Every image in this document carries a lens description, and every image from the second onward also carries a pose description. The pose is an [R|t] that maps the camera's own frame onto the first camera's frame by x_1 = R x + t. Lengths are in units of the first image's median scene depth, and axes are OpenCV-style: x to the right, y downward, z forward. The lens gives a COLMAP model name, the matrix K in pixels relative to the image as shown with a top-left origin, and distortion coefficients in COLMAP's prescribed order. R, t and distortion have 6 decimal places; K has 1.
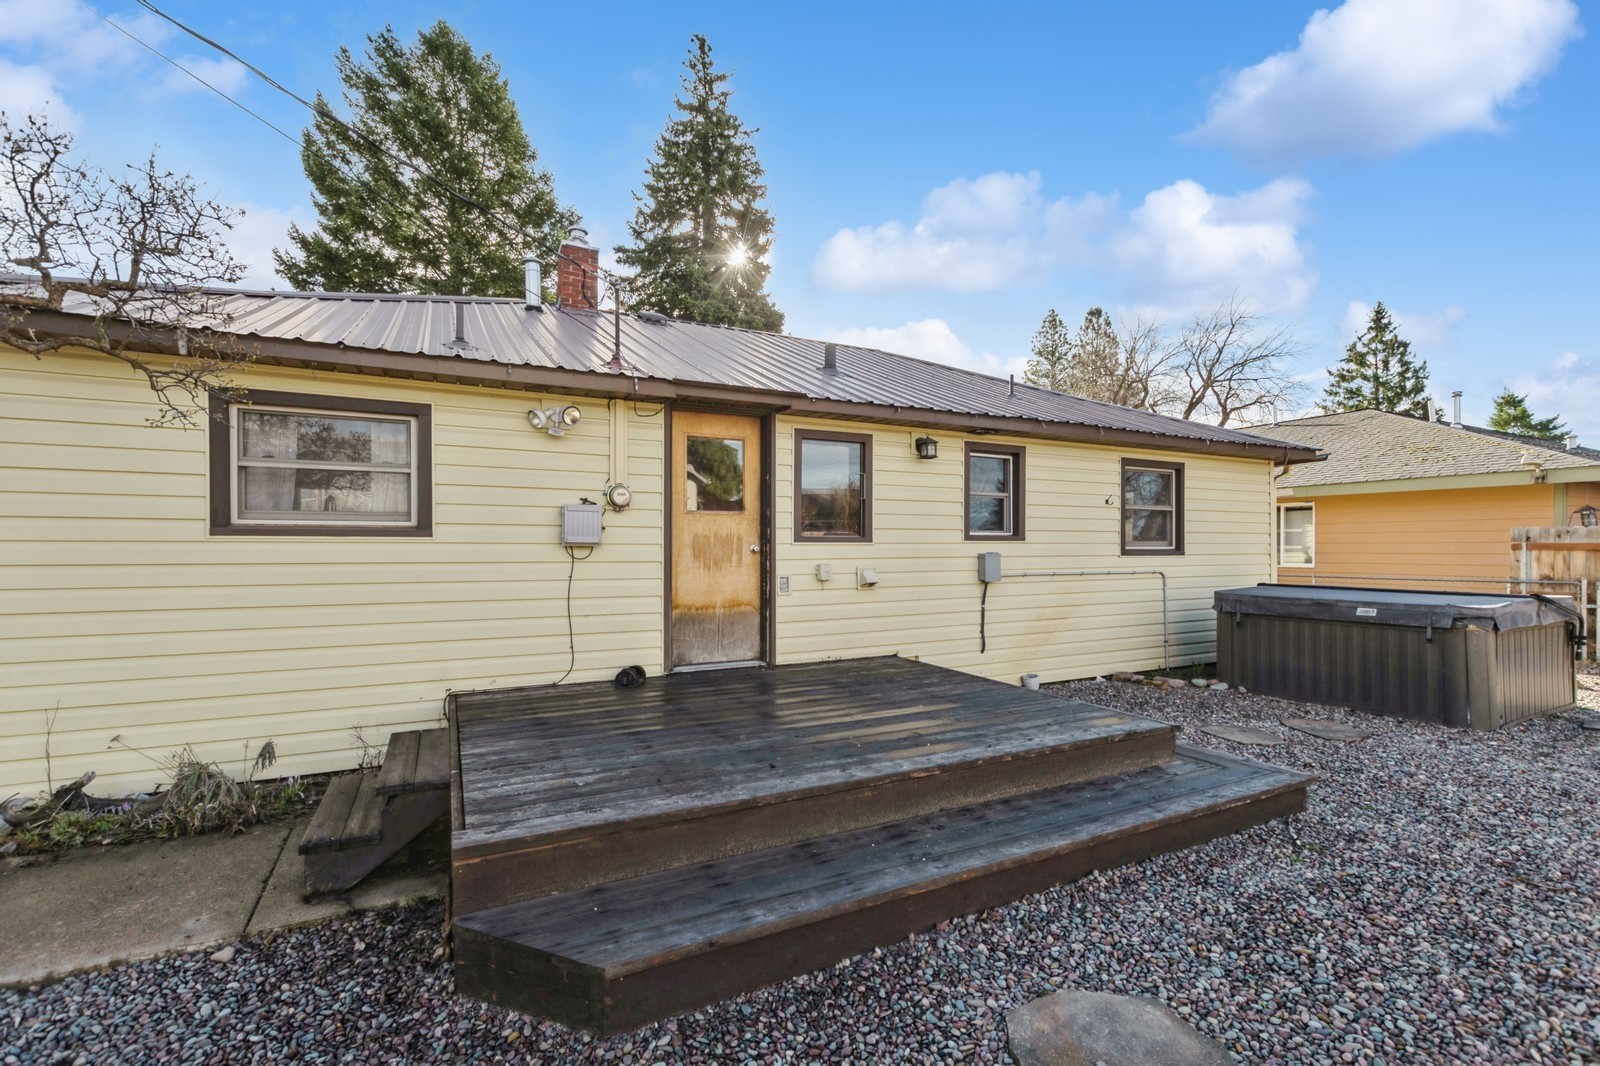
lens RADIAL K [[693.1, 0, 794.0], [0, 693.1, 565.5], [0, 0, 1]] dist [0.002535, 0.000039]
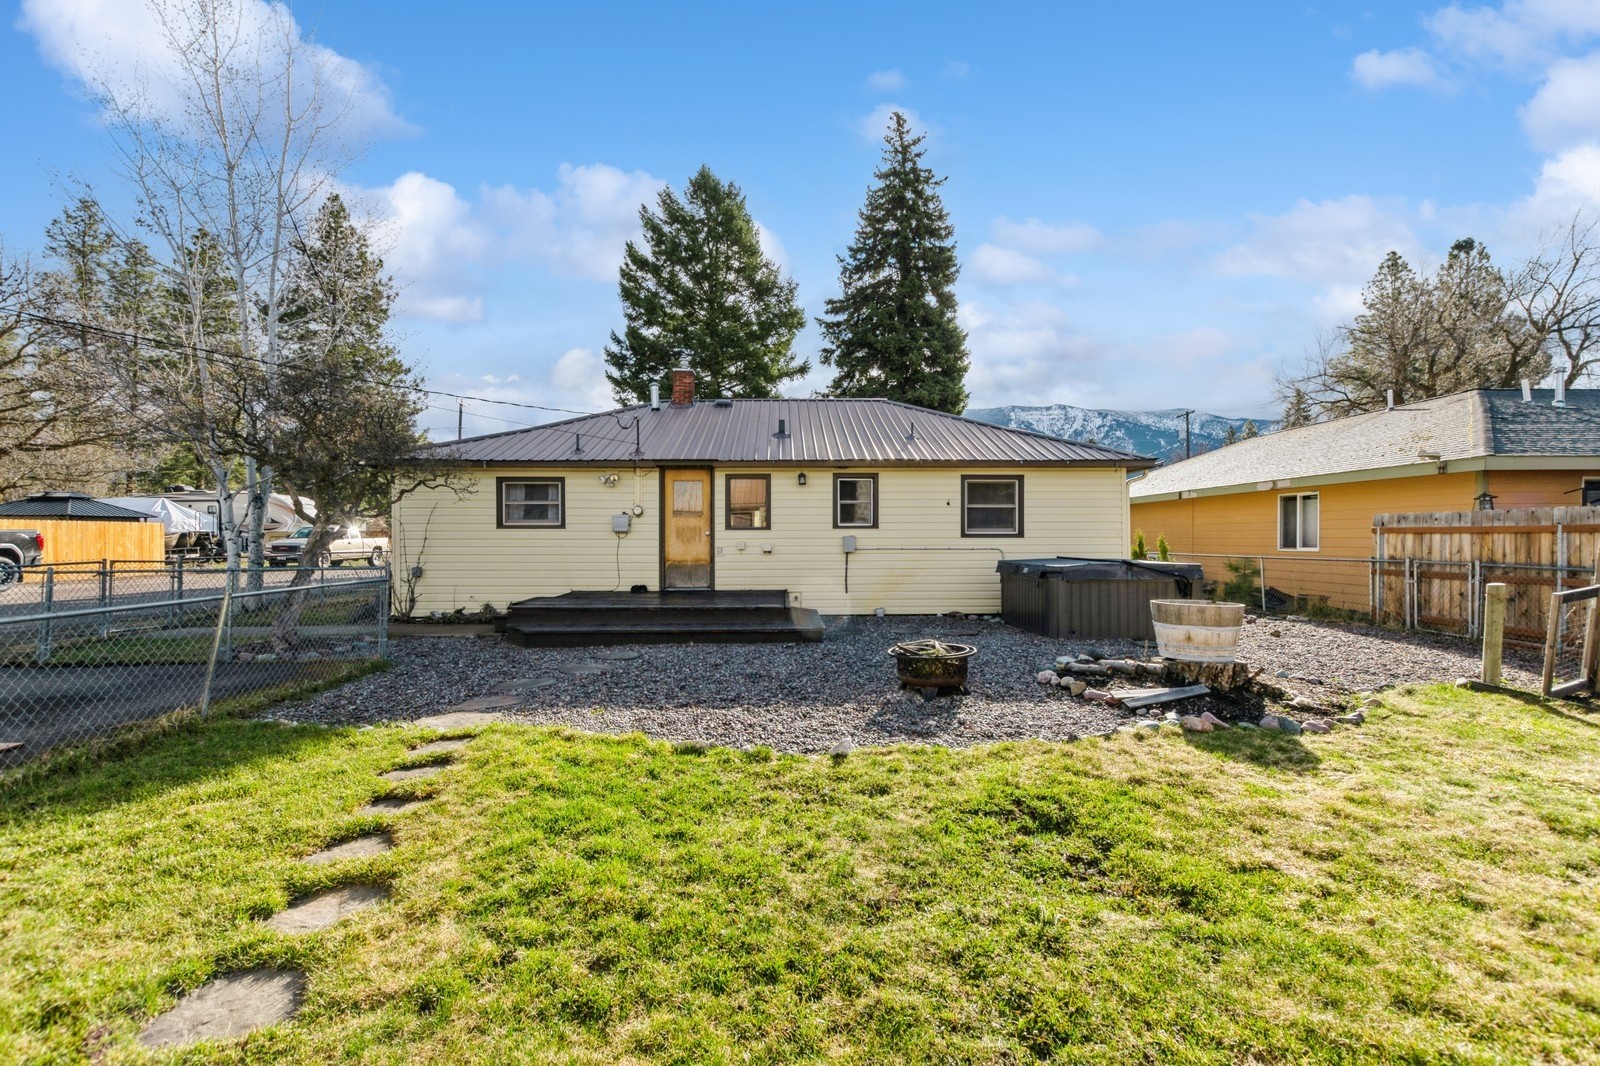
lens RADIAL K [[702.2, 0, 800.2], [0, 702.2, 559.7], [0, 0, 1]] dist [-0.002265, -0.000685]
pose [[0.900992, 0.011608, -0.433680, 0.781928], [-0.010070, 0.999932, 0.005843, 0.027545], [0.433718, -0.000897, 0.901048, -0.539606]]
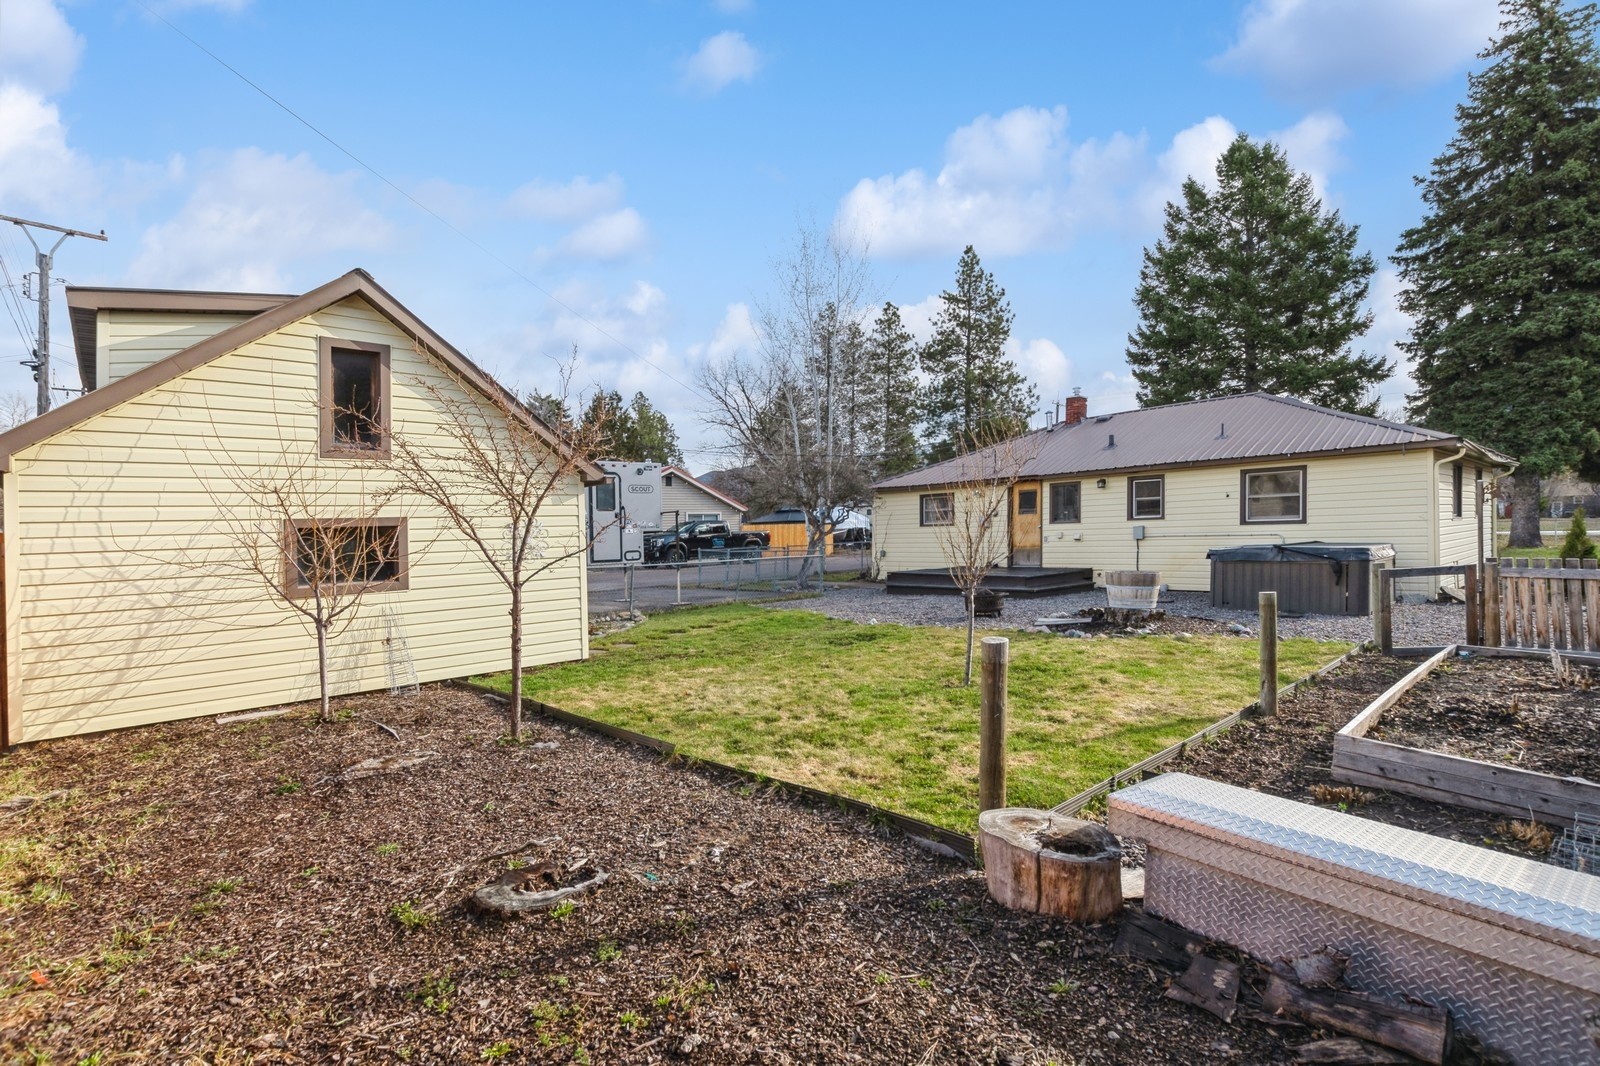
lens RADIAL K [[695.1, 0, 800.0], [0, 695.1, 533.0], [0, 0, 1]] dist [0.003338, -0.000454]
pose [[0.270488, -0.007383, -0.962695, 1.759069], [0.002318, 0.999973, -0.007017, 0.014633], [0.962720, -0.000333, 0.270498, -0.529648]]
